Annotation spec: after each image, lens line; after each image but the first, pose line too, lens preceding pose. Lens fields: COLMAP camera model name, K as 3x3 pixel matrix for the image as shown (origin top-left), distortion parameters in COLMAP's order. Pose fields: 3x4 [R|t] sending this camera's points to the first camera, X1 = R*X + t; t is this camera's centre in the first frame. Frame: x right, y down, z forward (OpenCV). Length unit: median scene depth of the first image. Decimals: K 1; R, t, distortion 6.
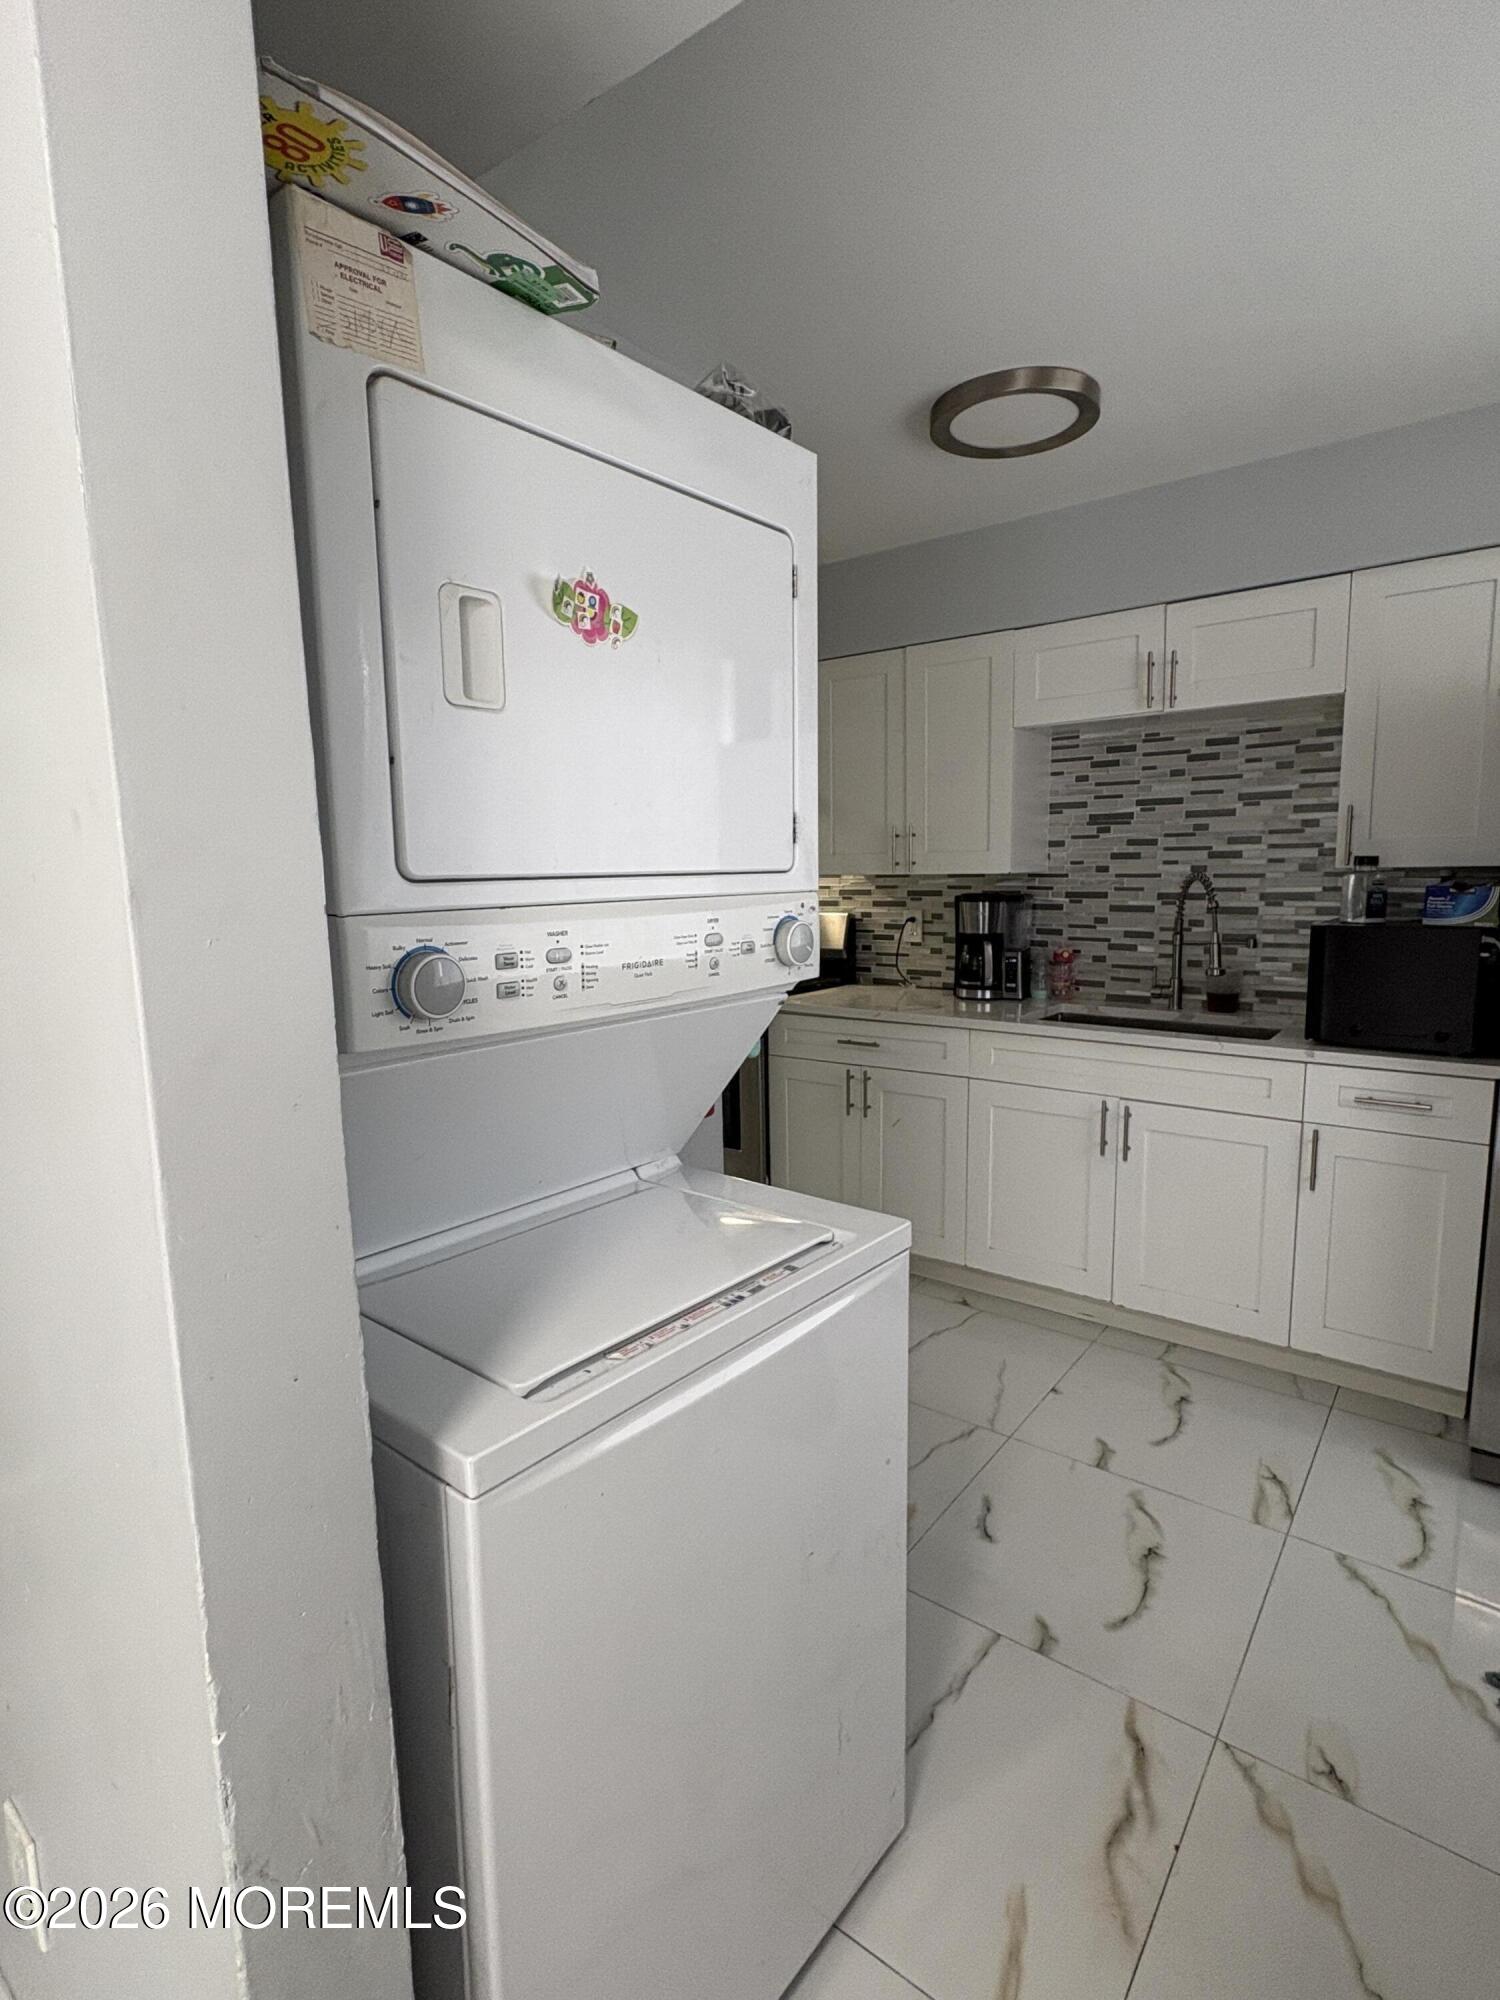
lens RADIAL K [[1004.4, 0, 748.8], [0, 1004.4, 1000.0], [0, 0, 1]] dist [0.001460, 0.000348]
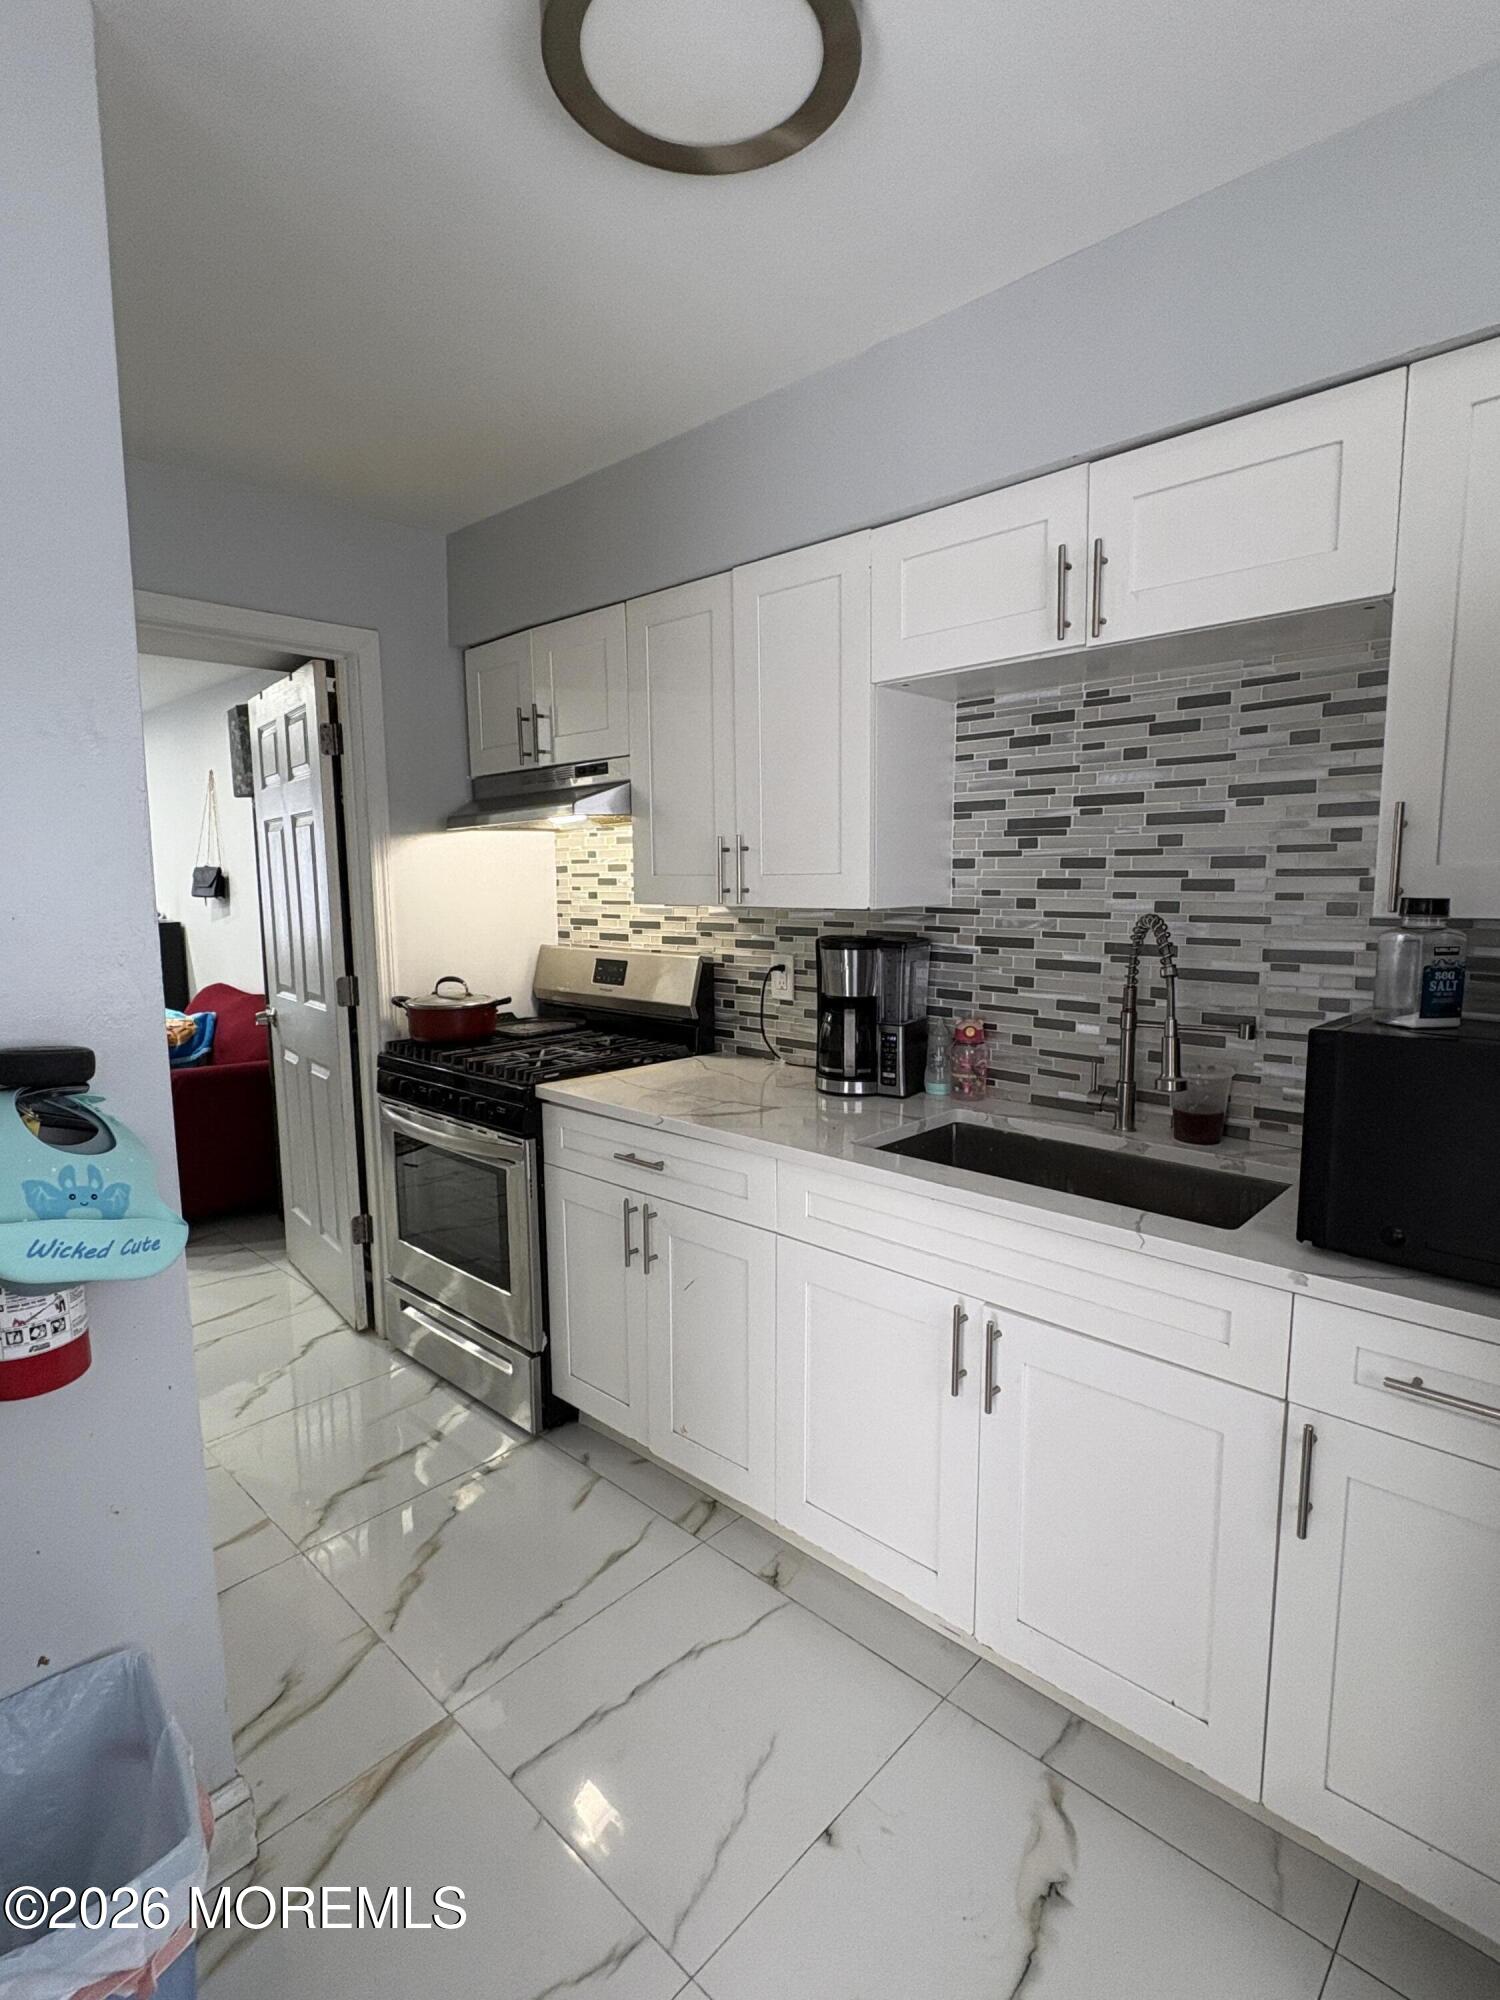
lens RADIAL K [[1004.4, 0, 751.5], [0, 1004.4, 999.8], [0, 0, 1]] dist [0.001460, 0.000348]
pose [[0.994936, 0.021444, -0.098201, 0.253203], [-0.022159, 0.999735, -0.006193, -0.063063], [0.098042, 0.008337, 0.995147, 0.354125]]
